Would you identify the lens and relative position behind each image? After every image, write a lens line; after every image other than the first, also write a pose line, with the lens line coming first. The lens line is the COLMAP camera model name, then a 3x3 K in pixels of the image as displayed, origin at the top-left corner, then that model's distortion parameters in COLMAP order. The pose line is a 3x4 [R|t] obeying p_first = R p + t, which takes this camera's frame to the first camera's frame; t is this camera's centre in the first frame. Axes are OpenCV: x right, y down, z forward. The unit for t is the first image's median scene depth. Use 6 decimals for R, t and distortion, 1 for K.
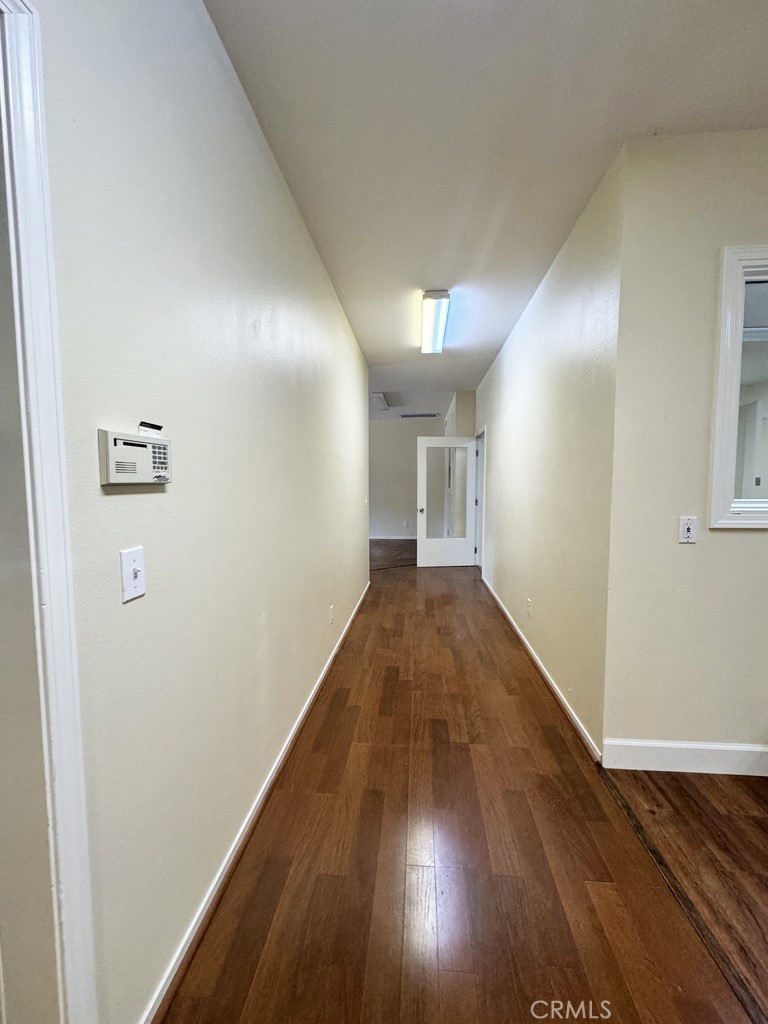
lens RADIAL K [[406.7, 0, 381.6], [0, 406.7, 512.4], [0, 0, 1]] dist [-0.001450, 0.000696]
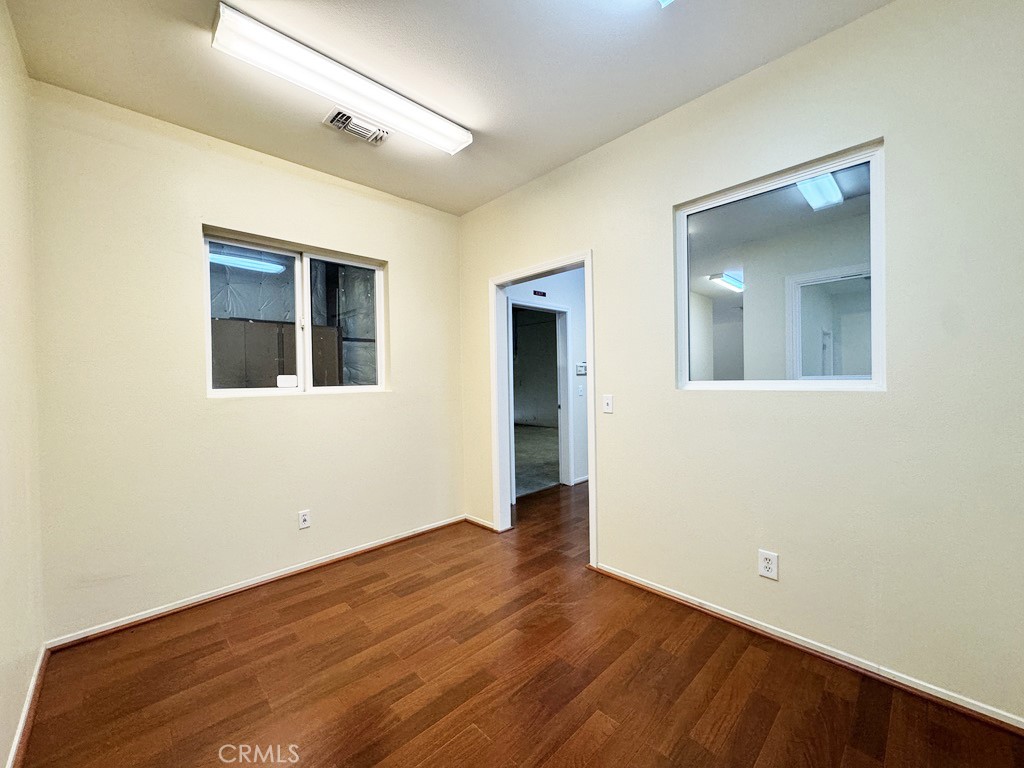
lens RADIAL K [[406.7, 0, 511.5], [0, 406.7, 384.7], [0, 0, 1]] dist [-0.001450, 0.000696]
pose [[0.754791, 0.001580, -0.655963, 2.177094], [-0.036160, 0.998577, -0.039202, 0.308452], [0.654967, 0.053309, 0.753774, -3.572973]]
